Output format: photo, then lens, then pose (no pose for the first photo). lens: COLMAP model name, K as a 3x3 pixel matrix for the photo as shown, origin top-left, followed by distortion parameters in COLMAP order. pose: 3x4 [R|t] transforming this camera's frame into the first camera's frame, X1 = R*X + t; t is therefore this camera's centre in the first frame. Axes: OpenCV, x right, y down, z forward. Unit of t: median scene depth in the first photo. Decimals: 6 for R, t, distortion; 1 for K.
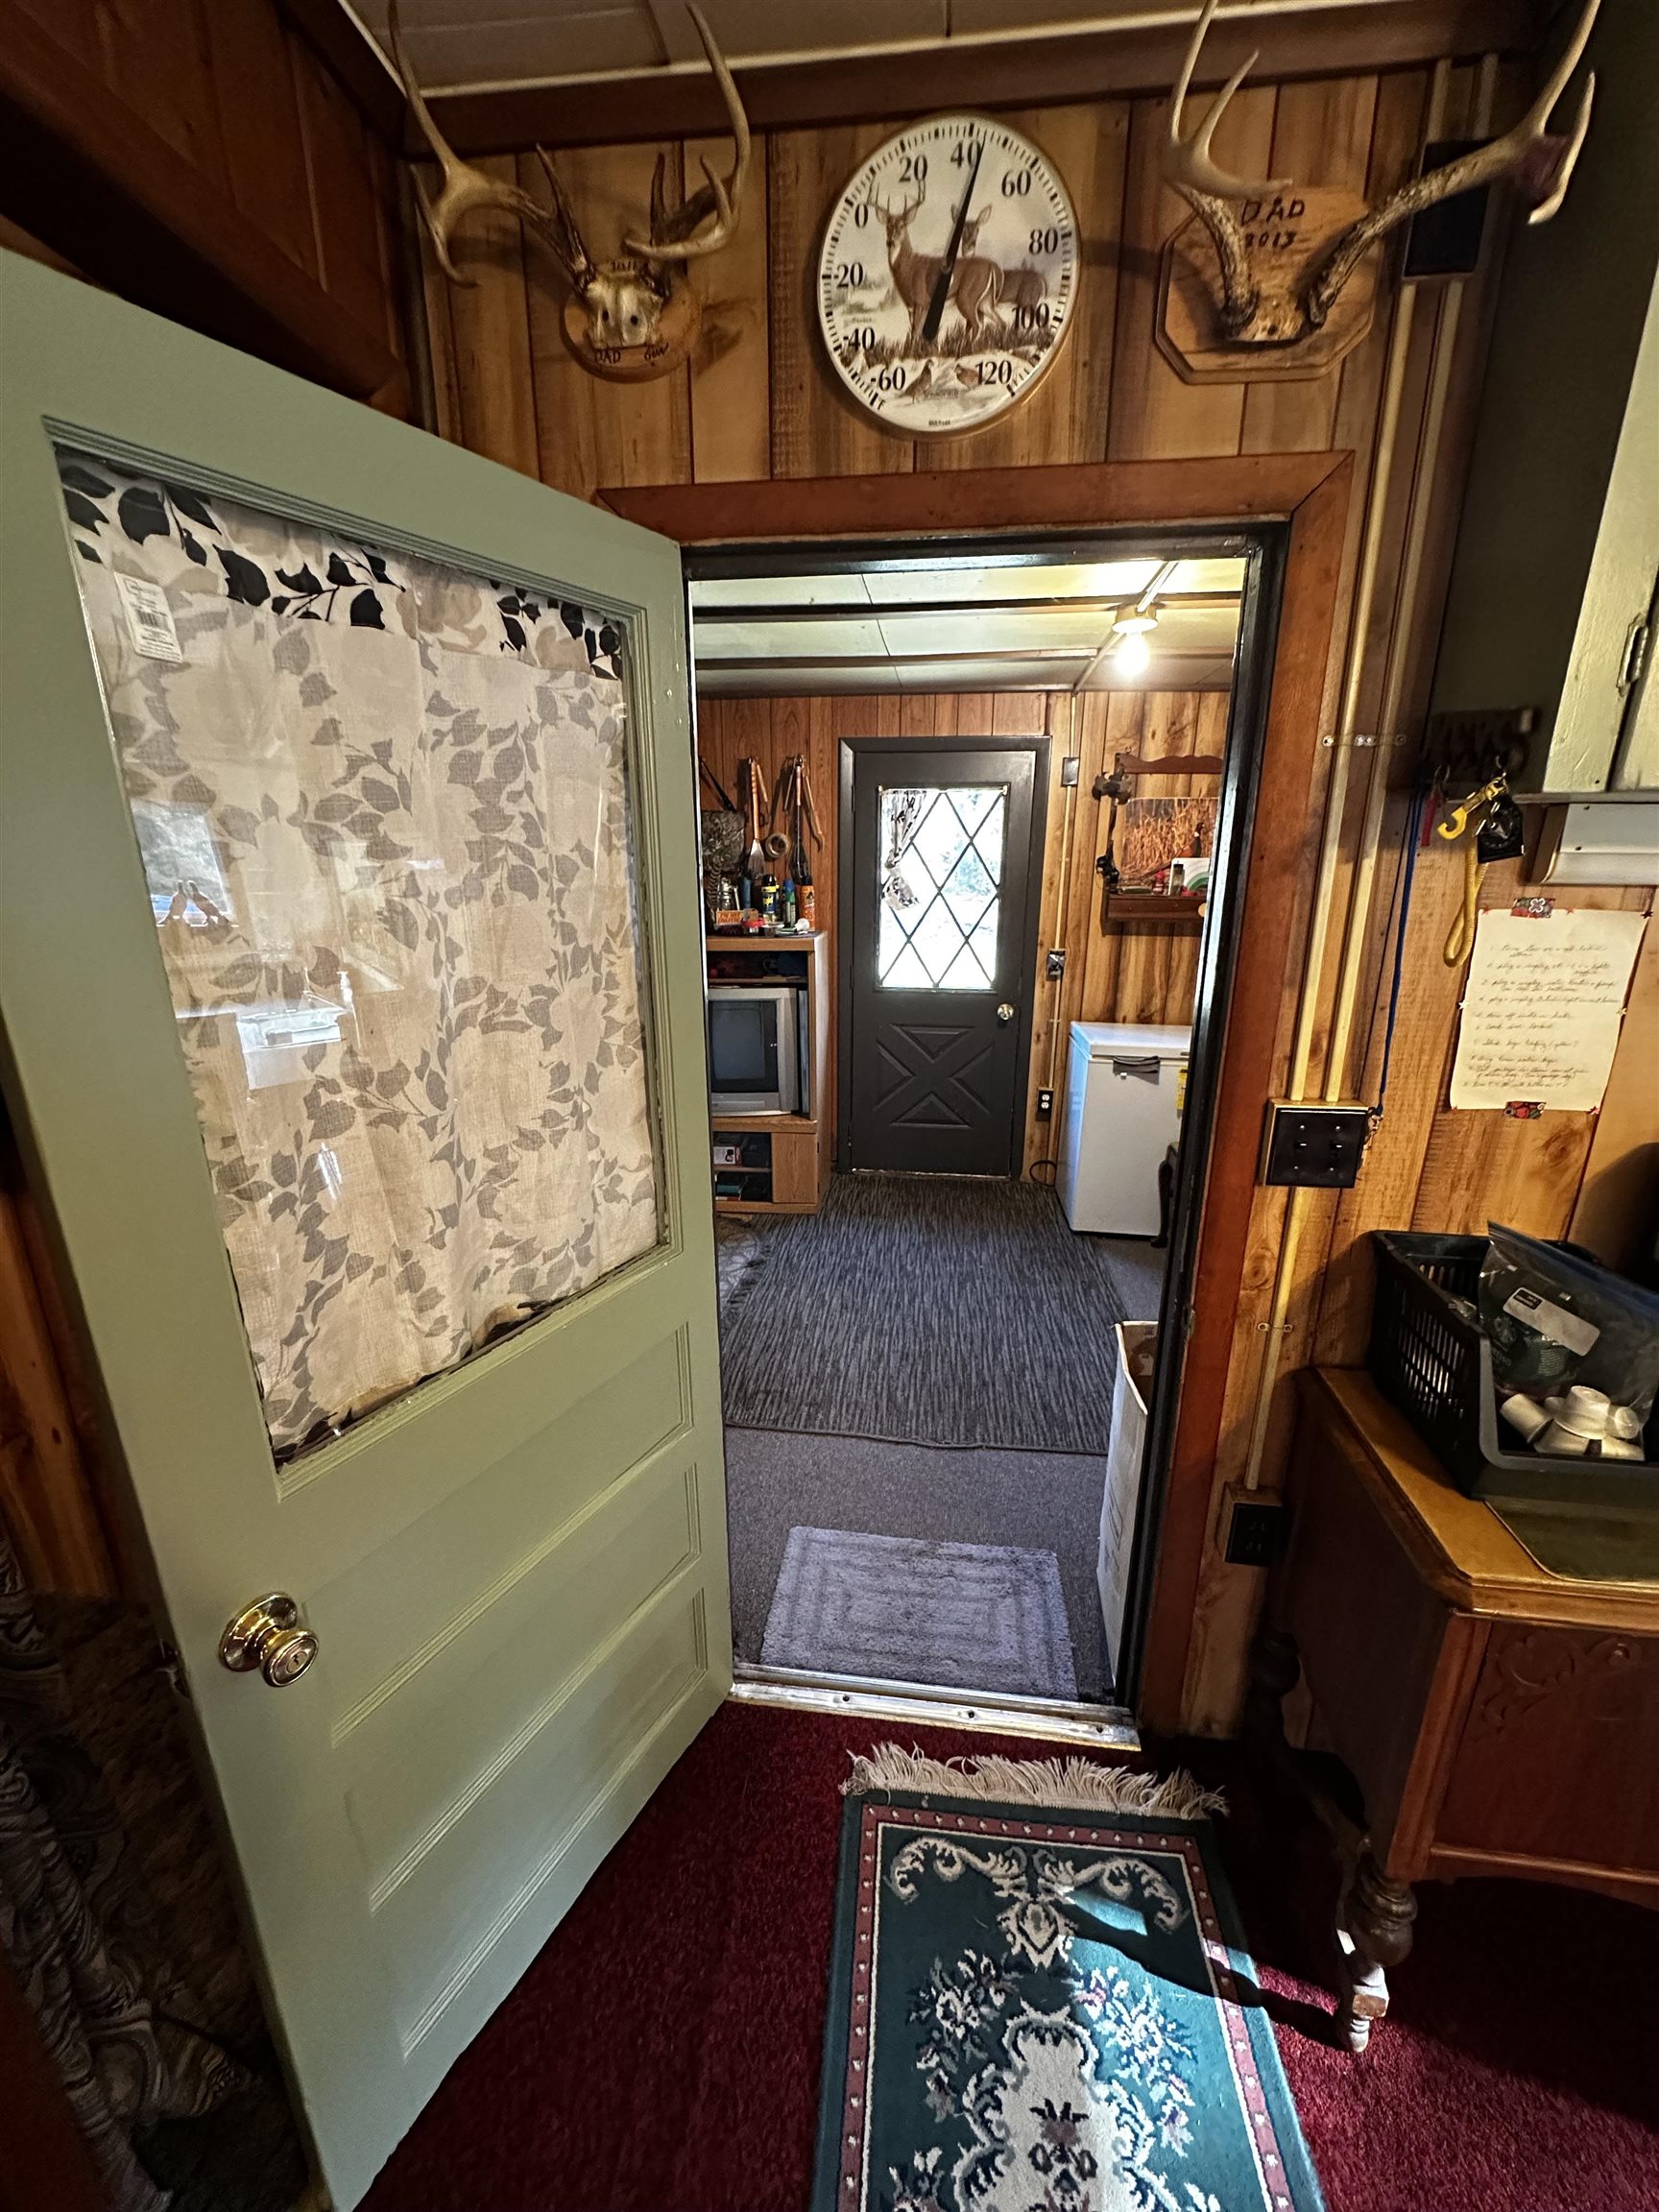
lens RADIAL K [[884.7, 0, 827.6], [0, 884.7, 1105.1], [0, 0, 1]] dist [-0.004422, 0.000994]
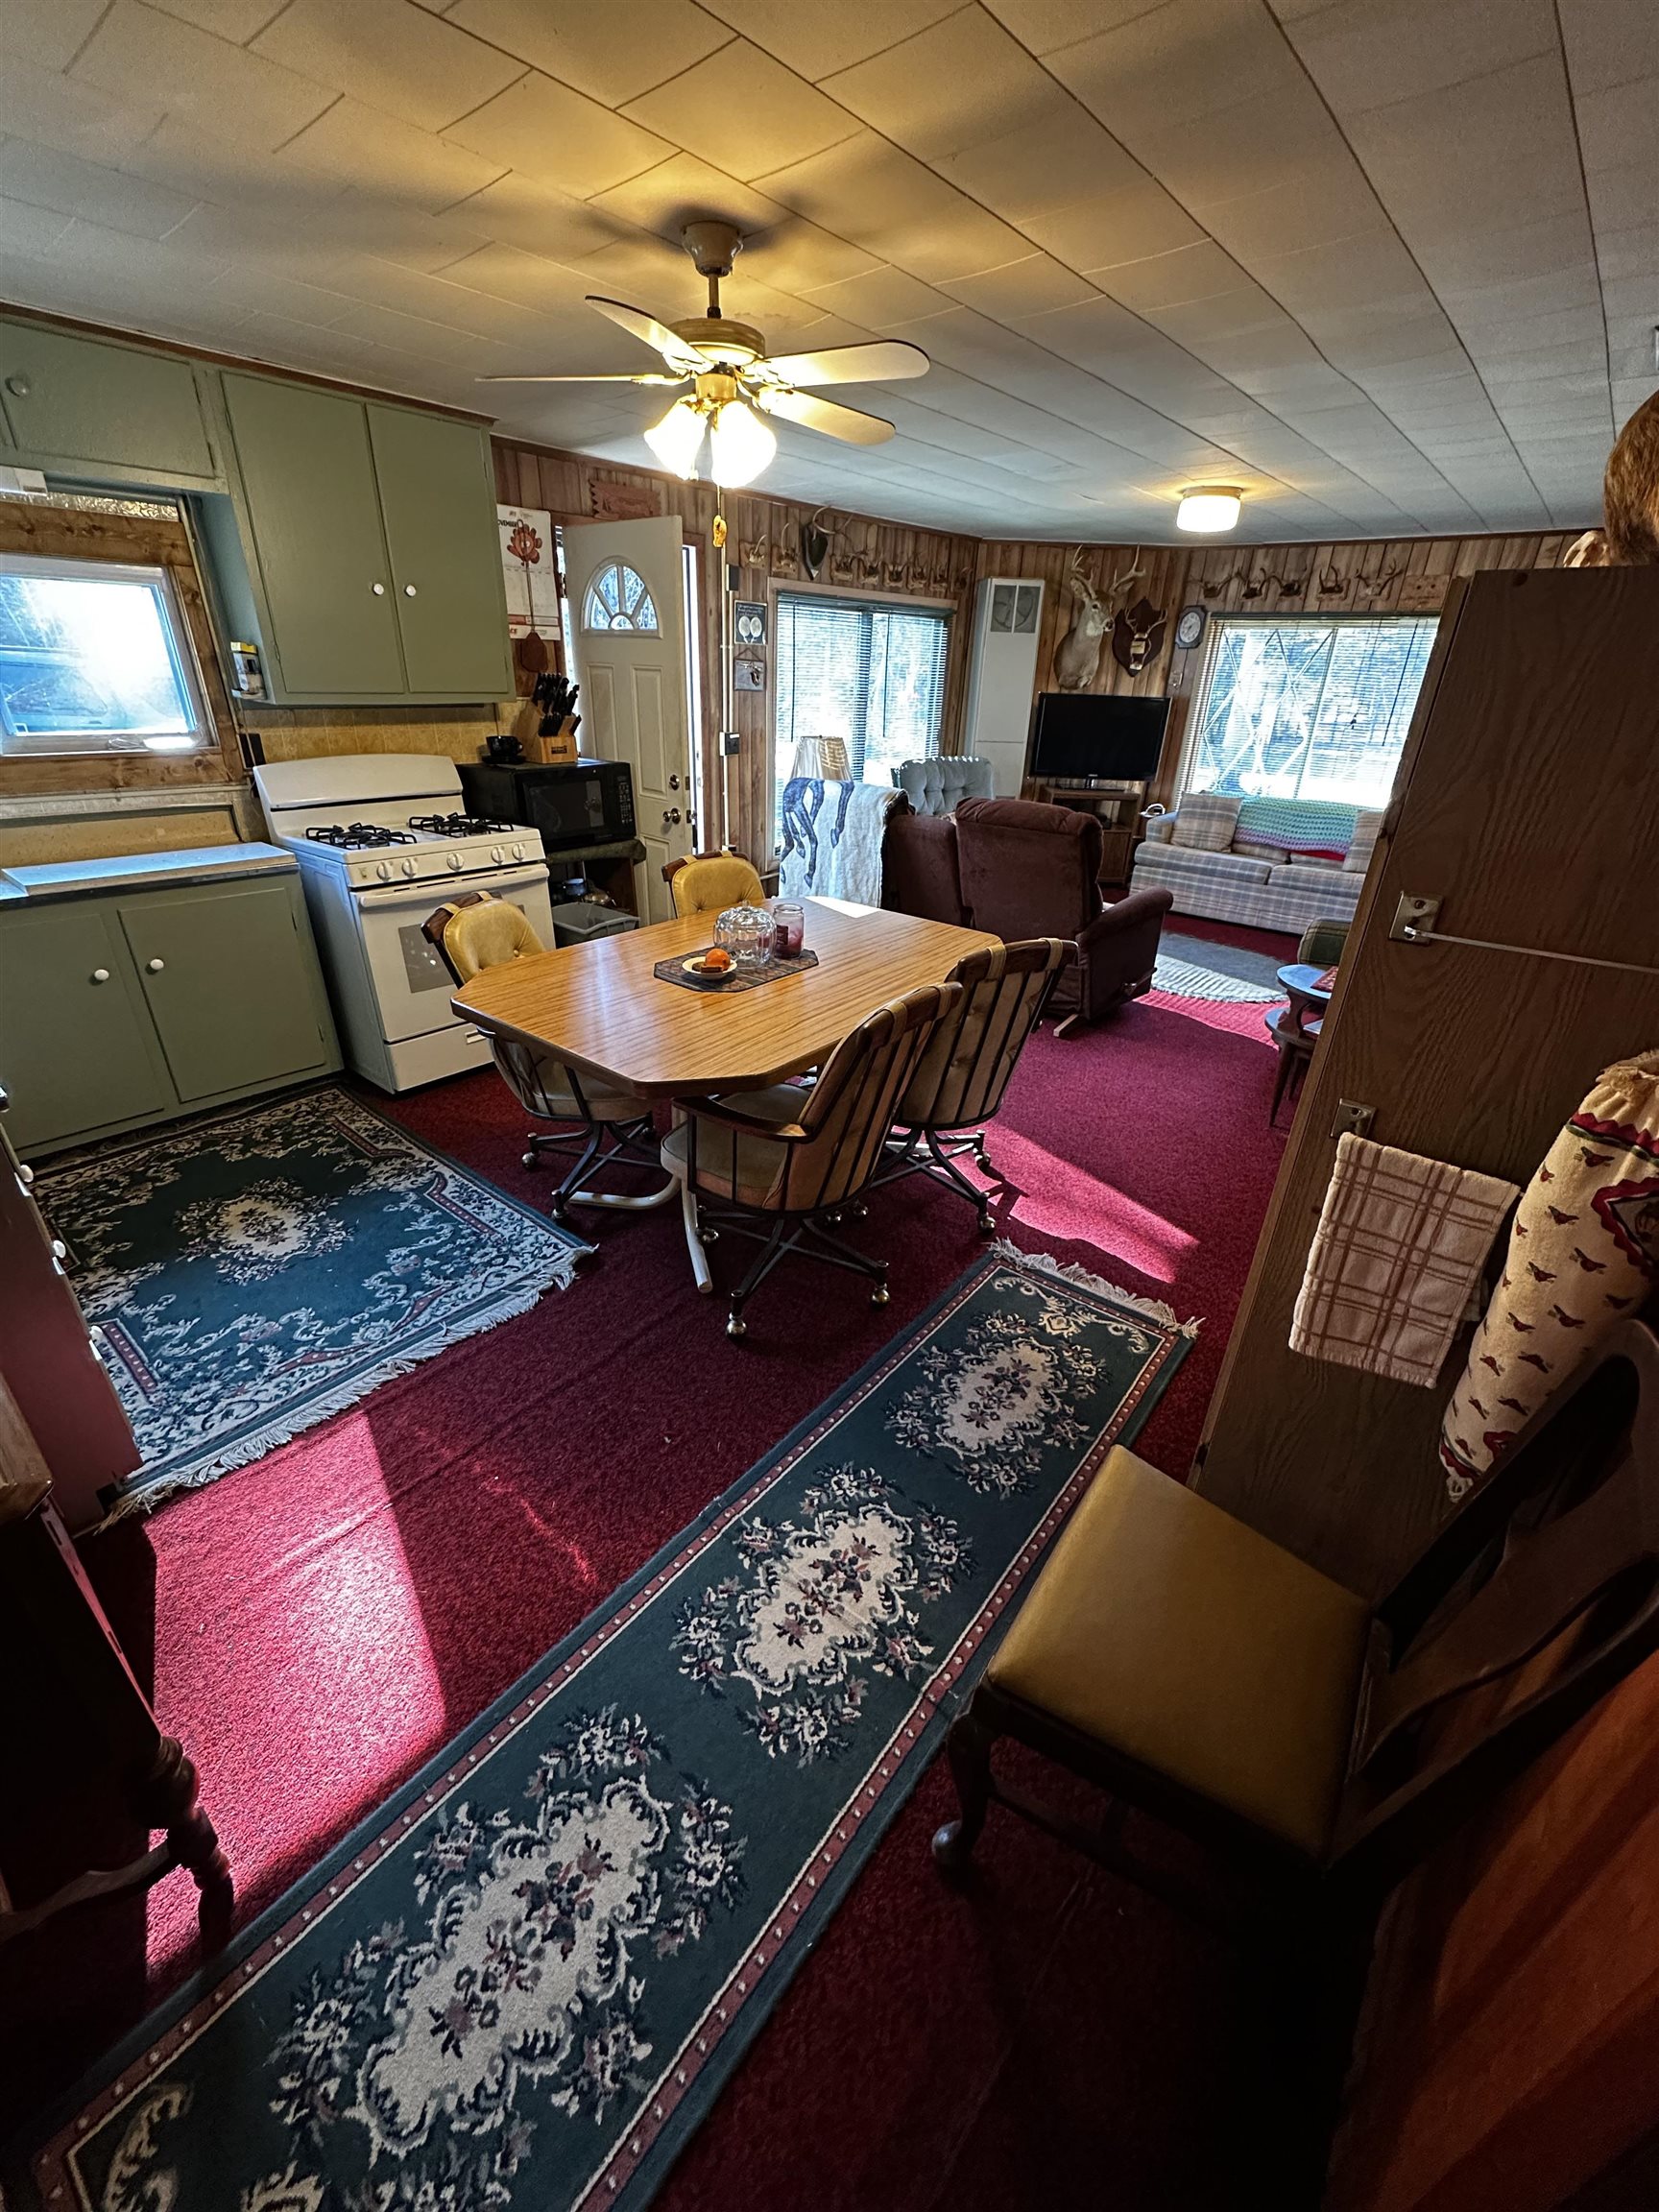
lens RADIAL K [[879.8, 0, 827.7], [0, 879.8, 1107.1], [0, 0, 1]] dist [-0.005466, 0.000729]
pose [[-0.842277, -0.263048, 0.470505, -0.293150], [0.124695, 0.754095, 0.644820, -0.223370], [-0.524424, 0.601786, -0.602356, 0.755032]]
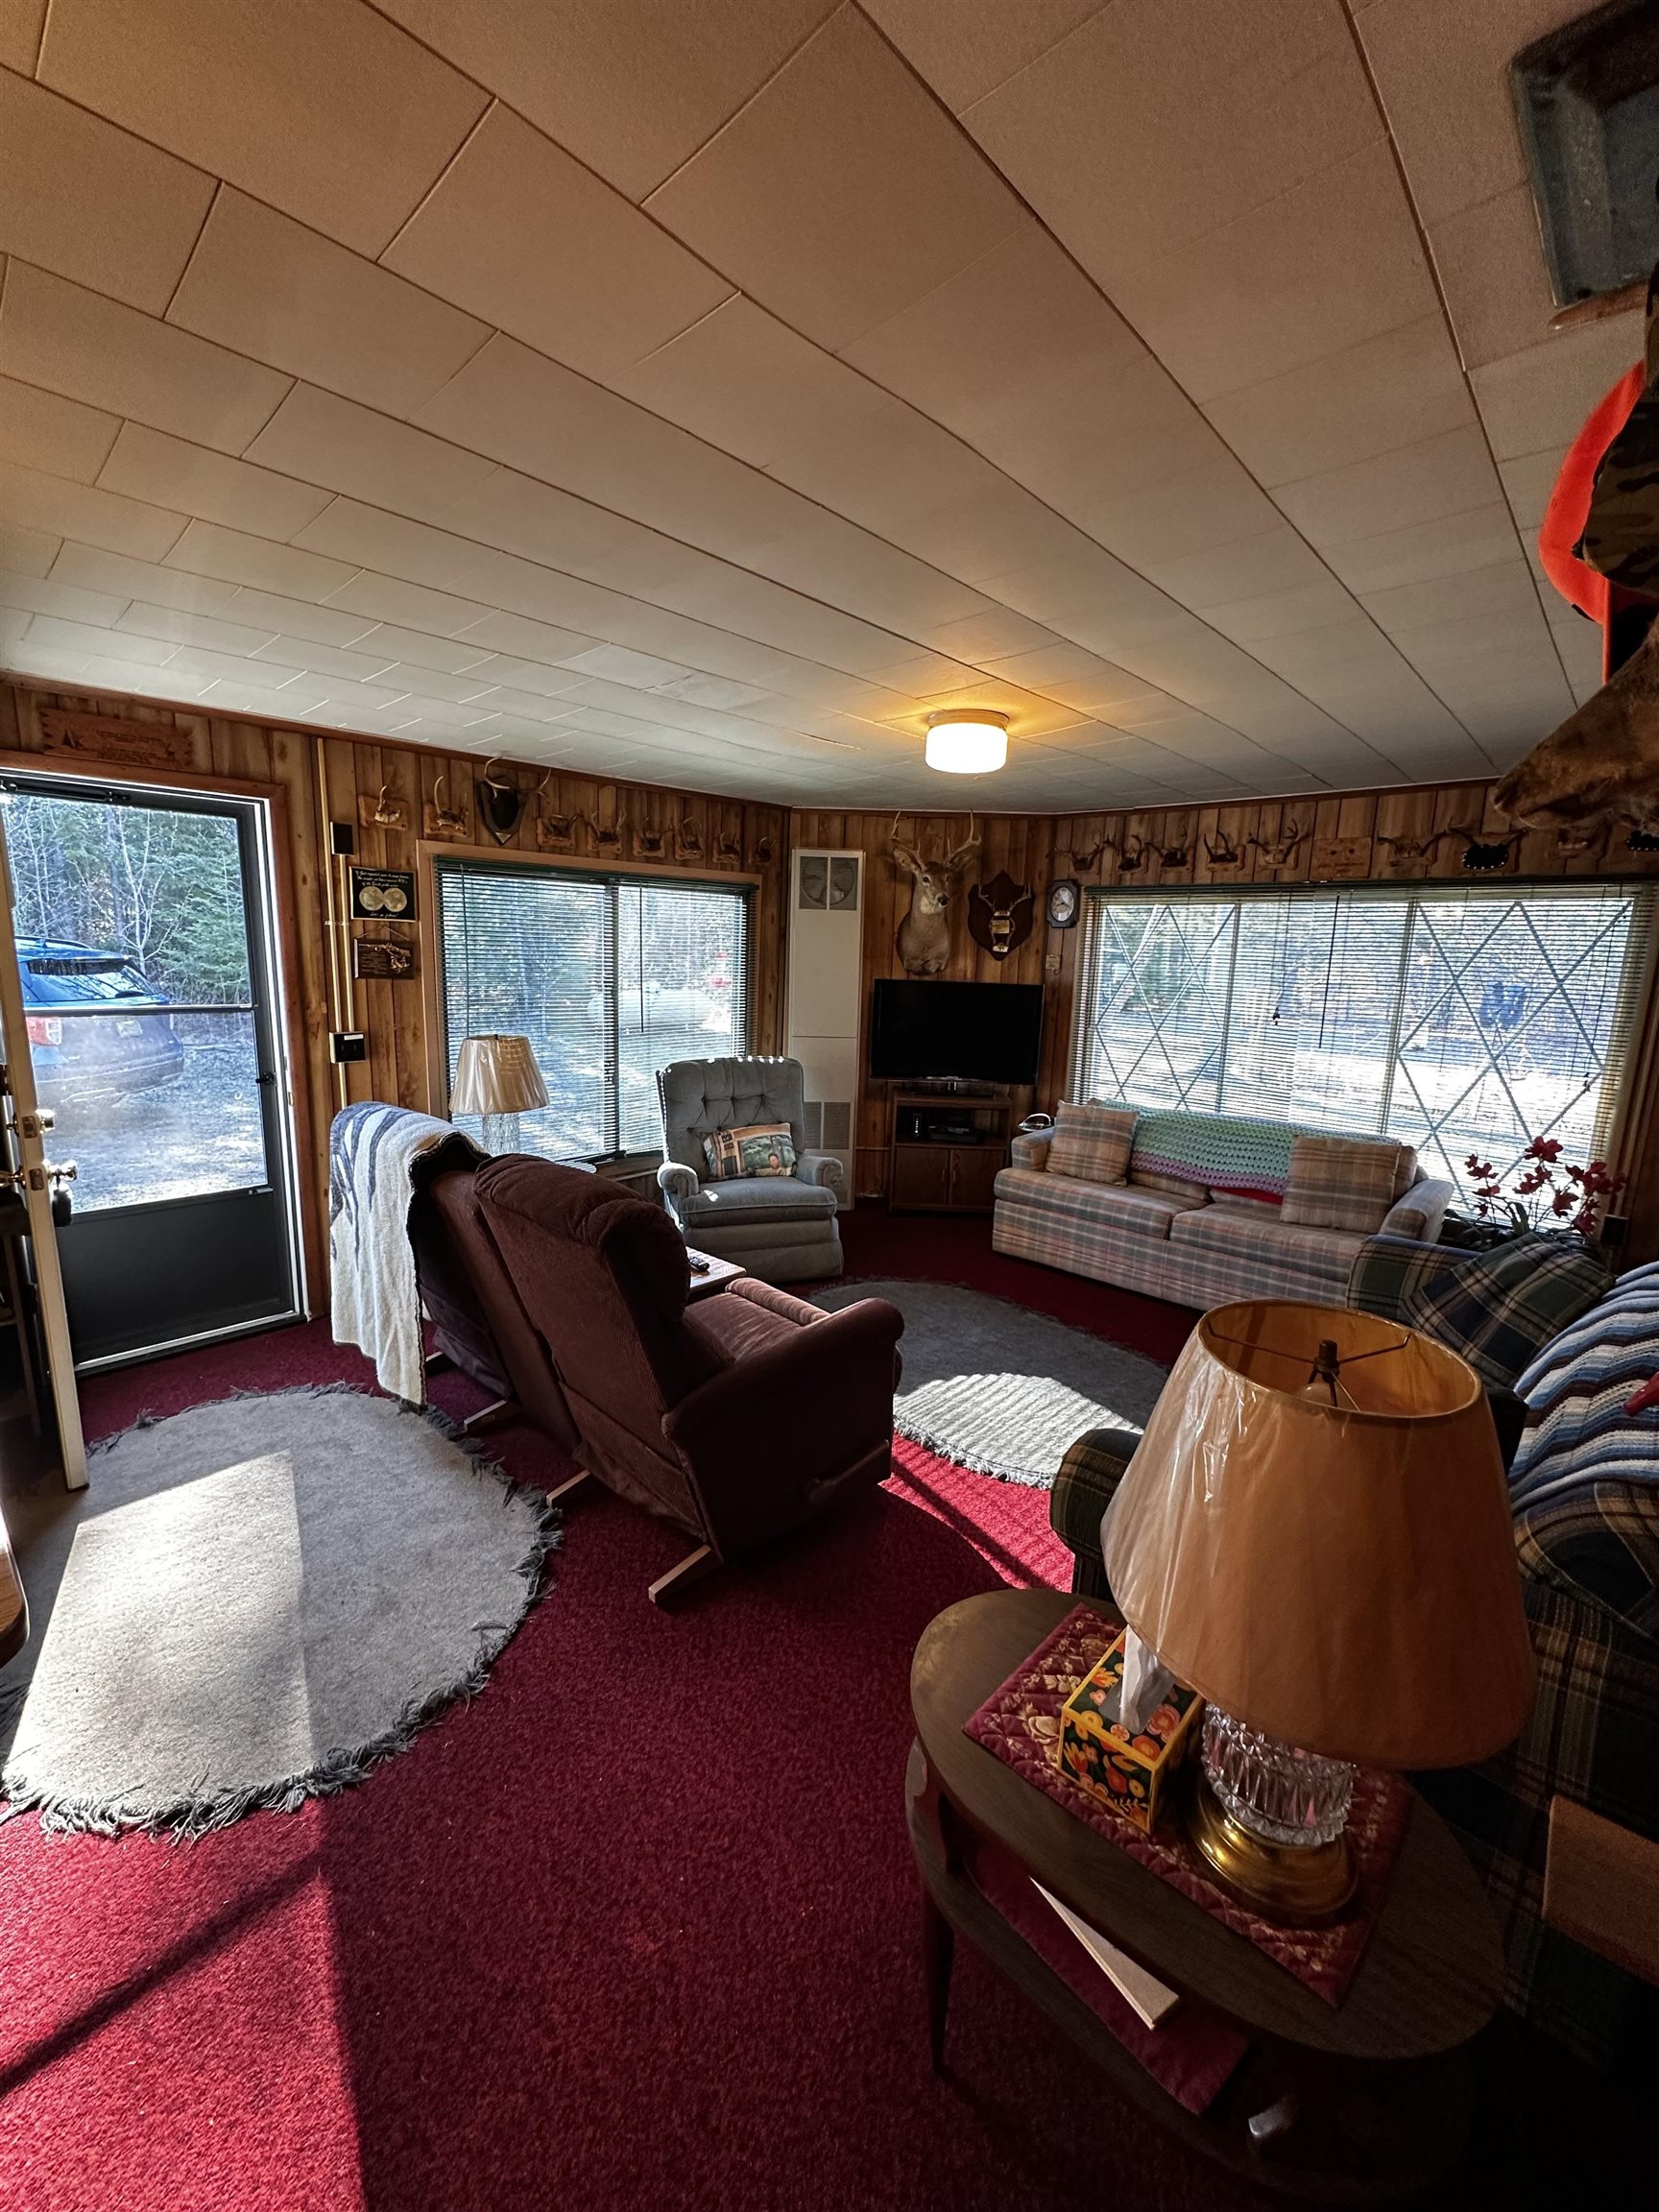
lens RADIAL K [[883.0, 0, 828.7], [0, 883.0, 1104.6], [0, 0, 1]] dist [-0.003790, 0.000929]
pose [[-0.810466, -0.126310, 0.572006, -0.550826], [0.137167, 0.908408, 0.394944, 0.383541], [-0.569500, 0.398549, -0.718908, -1.448716]]
